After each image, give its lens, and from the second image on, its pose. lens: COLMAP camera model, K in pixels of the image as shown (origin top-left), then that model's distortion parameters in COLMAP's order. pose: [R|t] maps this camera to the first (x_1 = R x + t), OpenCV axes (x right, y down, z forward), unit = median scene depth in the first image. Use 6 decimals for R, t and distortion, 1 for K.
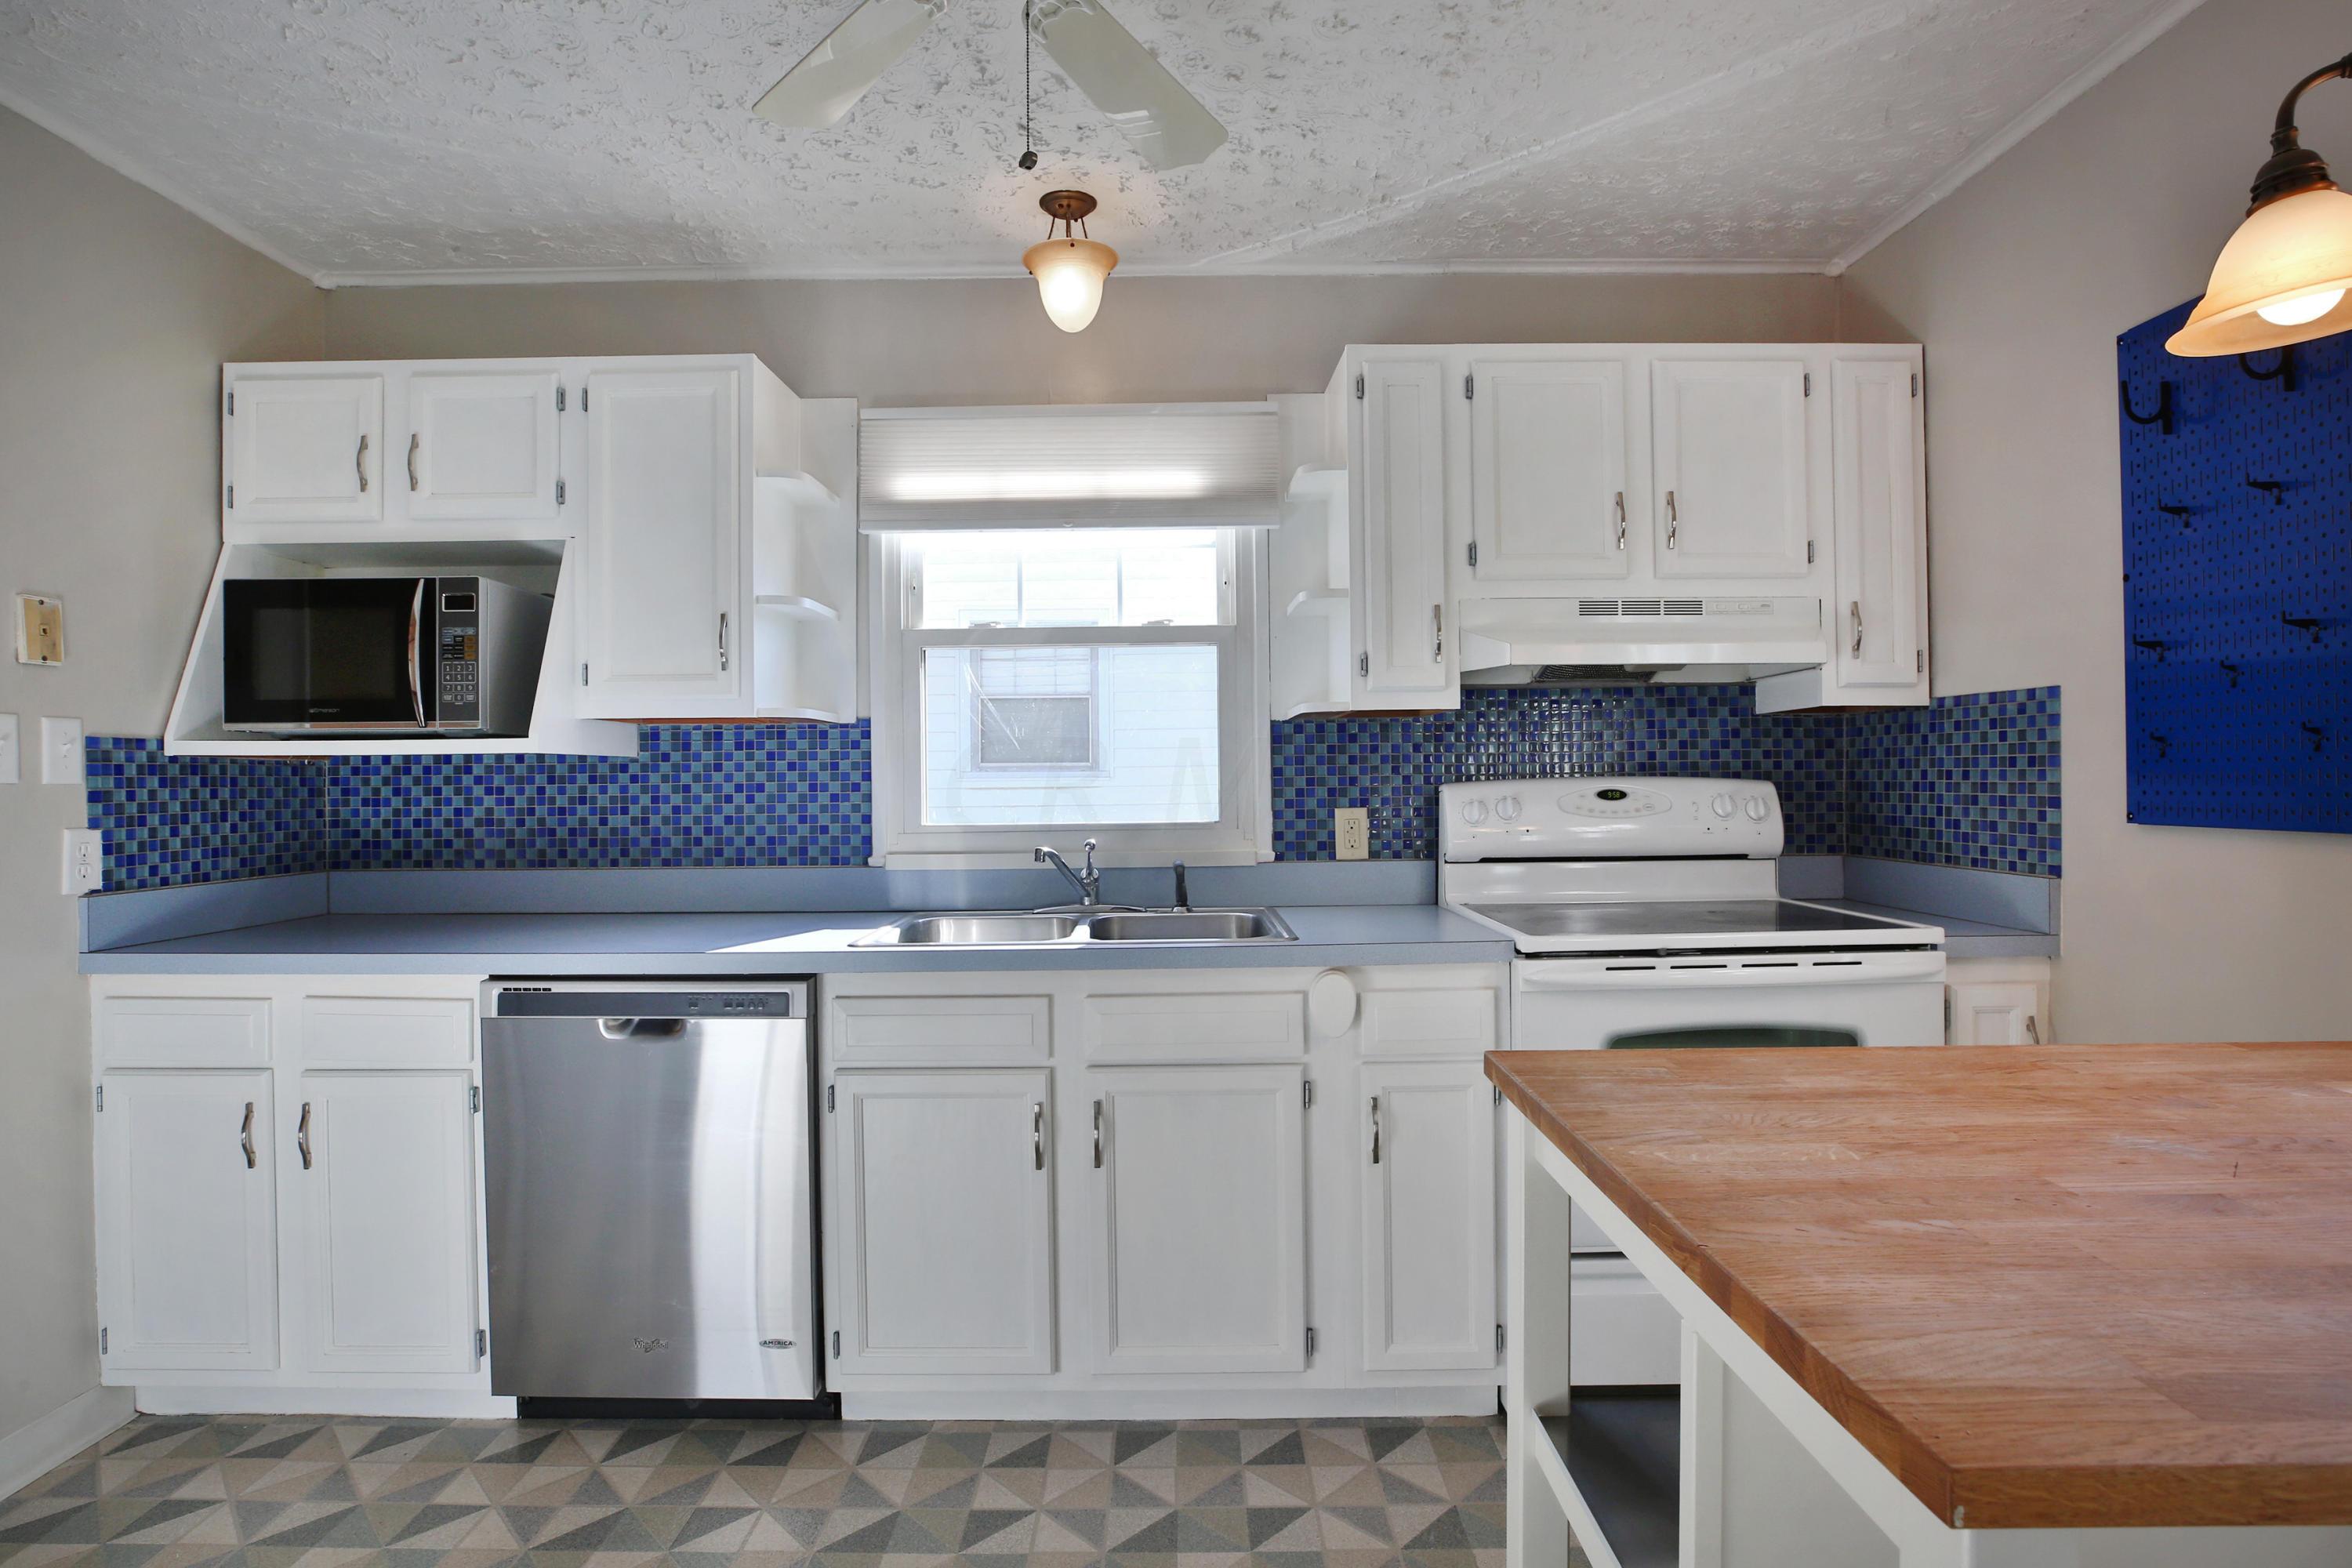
lens RADIAL K [[1172.2, 0, 1168.1], [0, 1172.2, 777.0], [0, 0, 1]] dist [-0.046233, 0.016718]
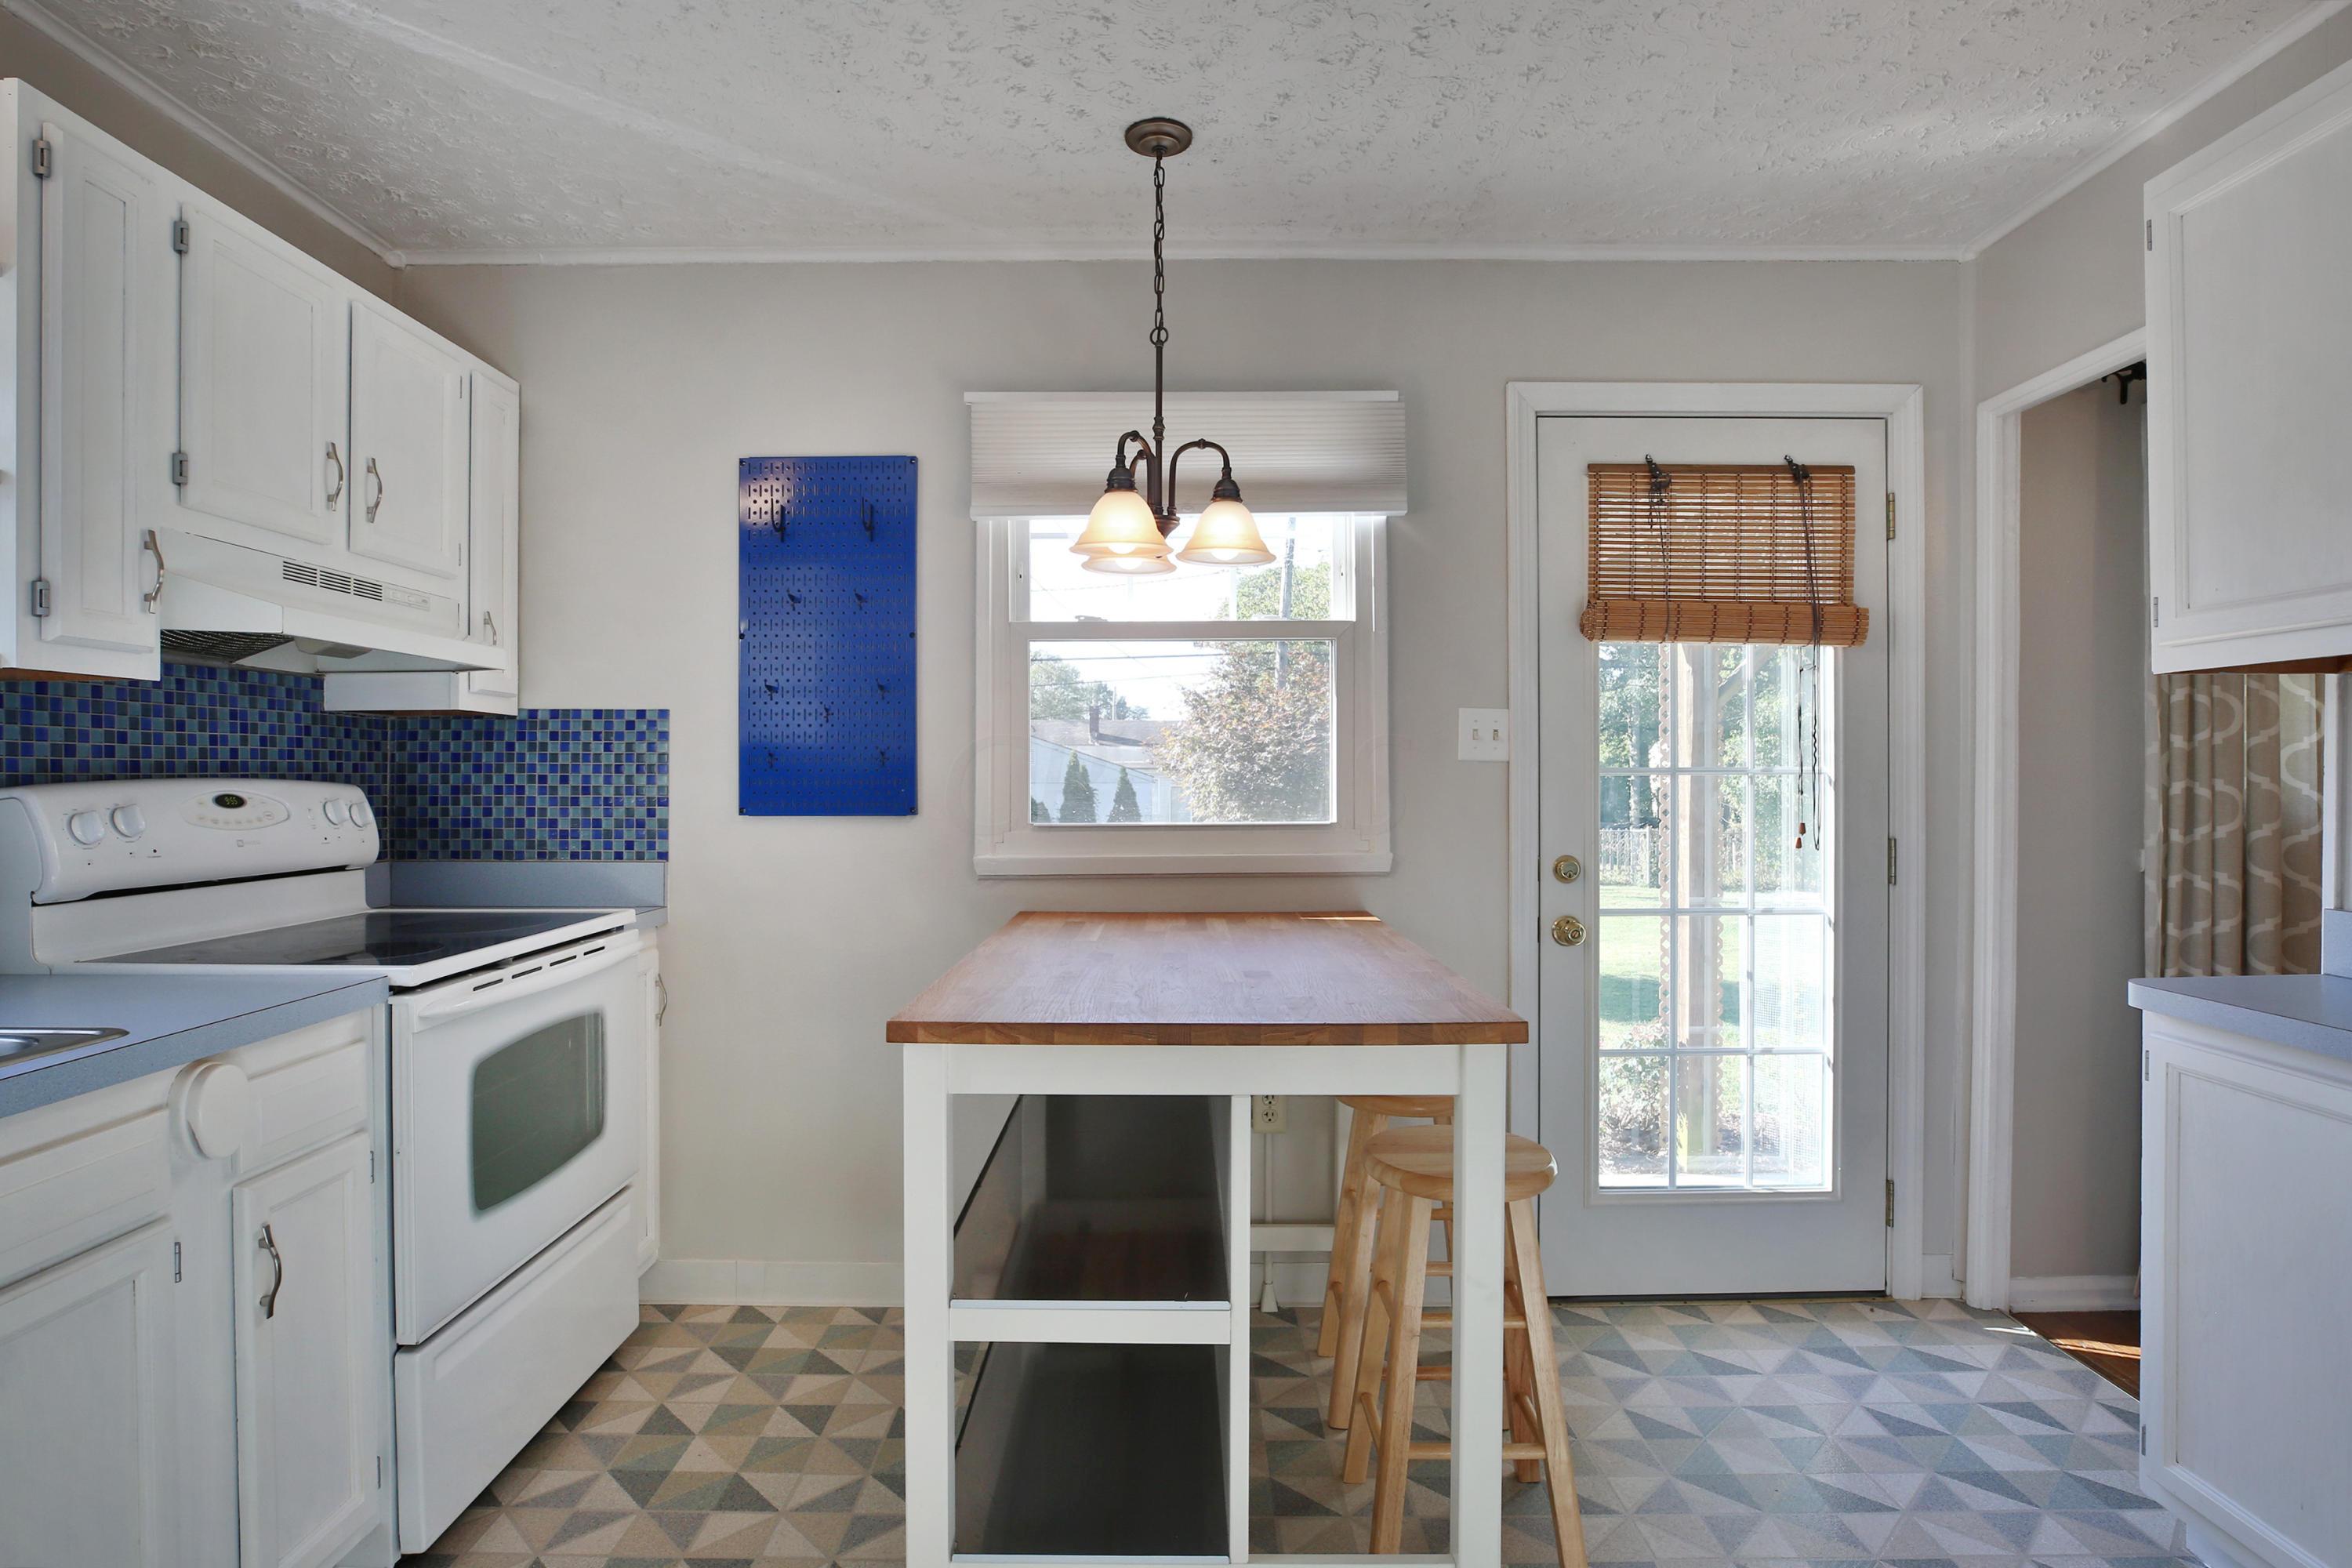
lens RADIAL K [[1212.2, 0, 1162.1], [0, 1212.2, 776.2], [0, 0, 1]] dist [-0.042598, 0.015393]
pose [[-0.005313, 0.011070, 0.999925, -0.428755], [-0.001244, 0.999938, -0.011077, 0.006369], [-0.999985, -0.001303, -0.005299, 0.356123]]
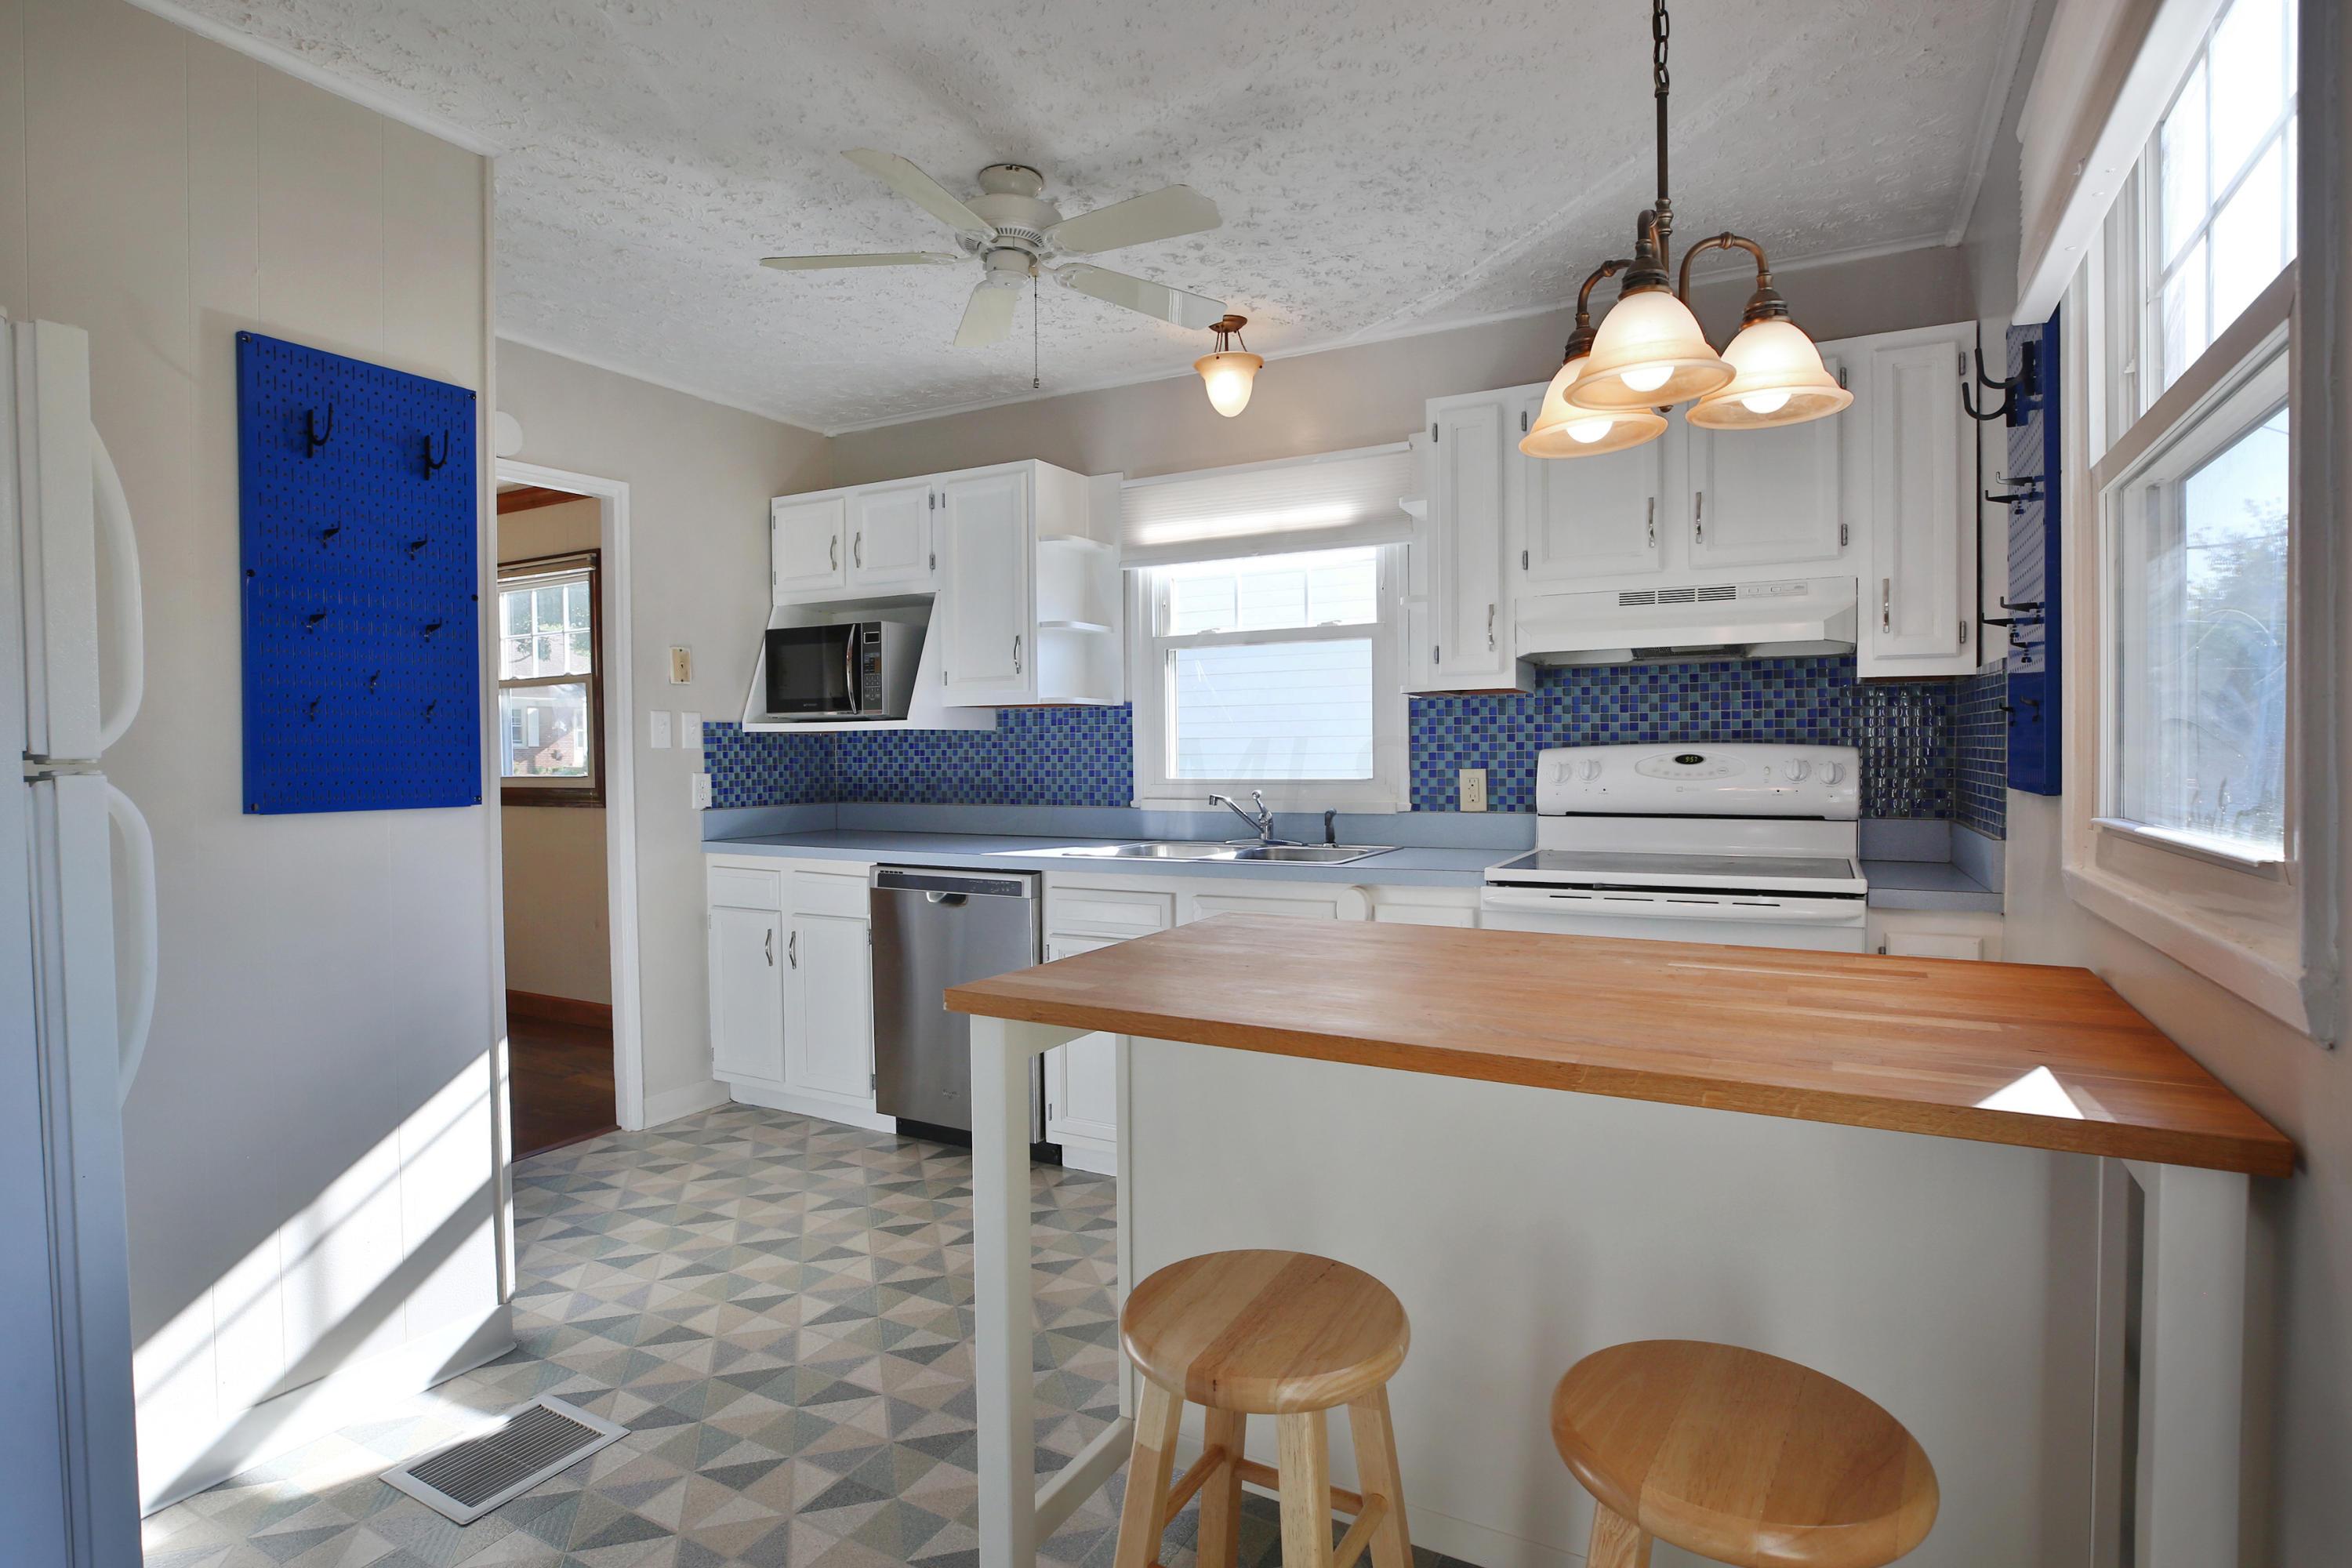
lens RADIAL K [[1183.5, 0, 1161.5], [0, 1183.5, 776.1], [0, 0, 1]] dist [-0.037873, 0.000041]
pose [[0.879045, 0.012317, -0.476580, 0.463451], [0.001605, 0.999584, 0.028793, -0.002041], [0.476736, -0.026075, 0.878660, -0.237594]]
